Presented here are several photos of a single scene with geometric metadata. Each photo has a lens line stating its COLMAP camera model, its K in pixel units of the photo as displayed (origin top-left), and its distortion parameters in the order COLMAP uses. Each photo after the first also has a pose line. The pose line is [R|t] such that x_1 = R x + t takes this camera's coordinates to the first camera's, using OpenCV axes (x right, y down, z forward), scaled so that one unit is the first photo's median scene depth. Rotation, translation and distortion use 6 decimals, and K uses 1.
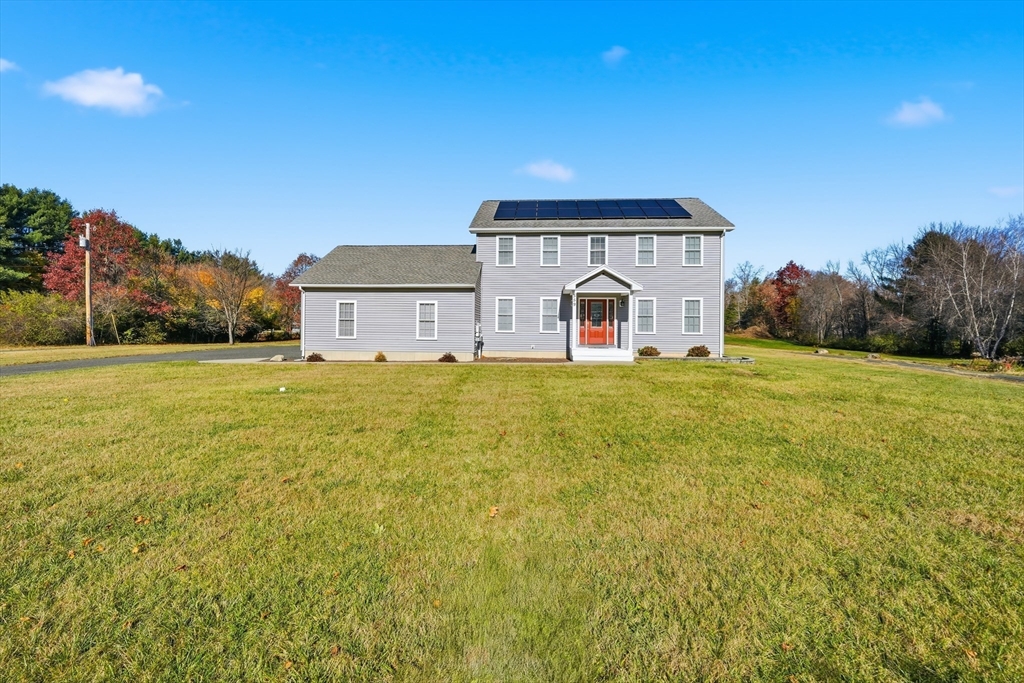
lens RADIAL K [[421.8, 0, 512.0], [0, 421.8, 341.5], [0, 0, 1]] dist [-0.030836, 0.000068]
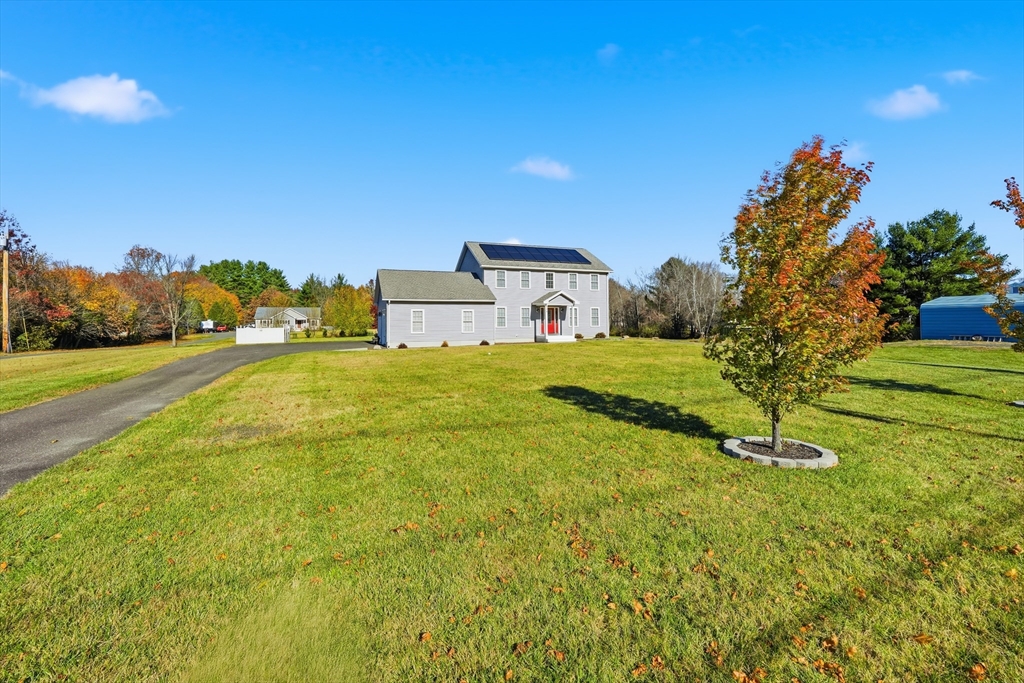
lens RADIAL K [[419.5, 0, 509.8], [0, 419.5, 336.4], [0, 0, 1]] dist [-0.007973, 0.000451]
pose [[0.903153, -0.029035, 0.428335, -0.708606], [0.030514, 0.999529, 0.003413, 0.008508], [-0.428232, 0.009988, 0.903614, -0.527210]]
